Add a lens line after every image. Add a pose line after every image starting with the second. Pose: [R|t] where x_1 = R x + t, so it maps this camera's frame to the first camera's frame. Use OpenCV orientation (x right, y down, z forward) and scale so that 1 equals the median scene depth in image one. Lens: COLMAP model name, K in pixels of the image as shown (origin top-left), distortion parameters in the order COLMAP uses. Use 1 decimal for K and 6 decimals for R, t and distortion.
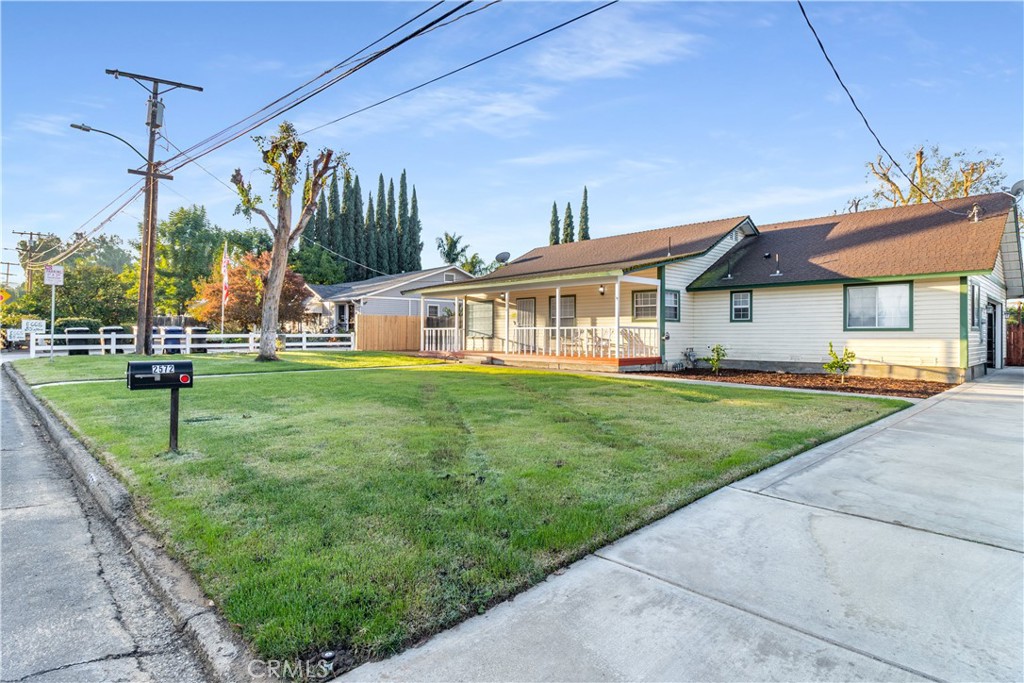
lens RADIAL K [[545.8, 0, 512.0], [0, 545.8, 341.5], [0, 0, 1]] dist [0.000894, 0.000387]
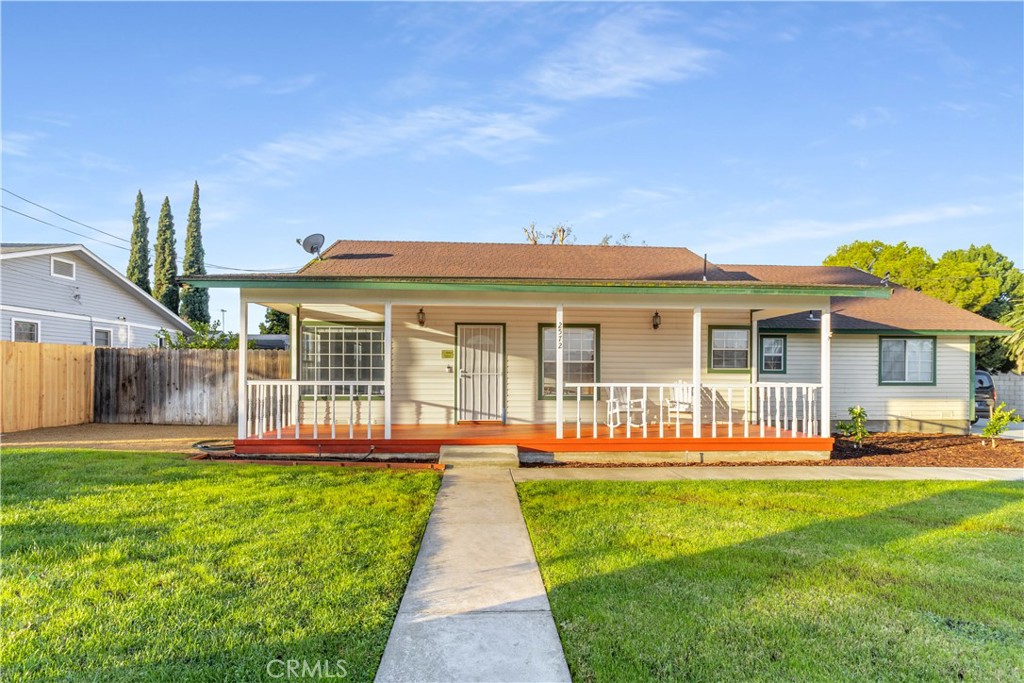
lens RADIAL K [[480.6, 0, 512.9], [0, 480.6, 372.8], [0, 0, 1]] dist [-0.000155, -0.000075]
pose [[0.644885, -0.002808, 0.764275, -0.373311], [0.005888, 0.999982, -0.001295, -0.038799], [-0.764257, 0.005335, 0.644889, 0.844290]]
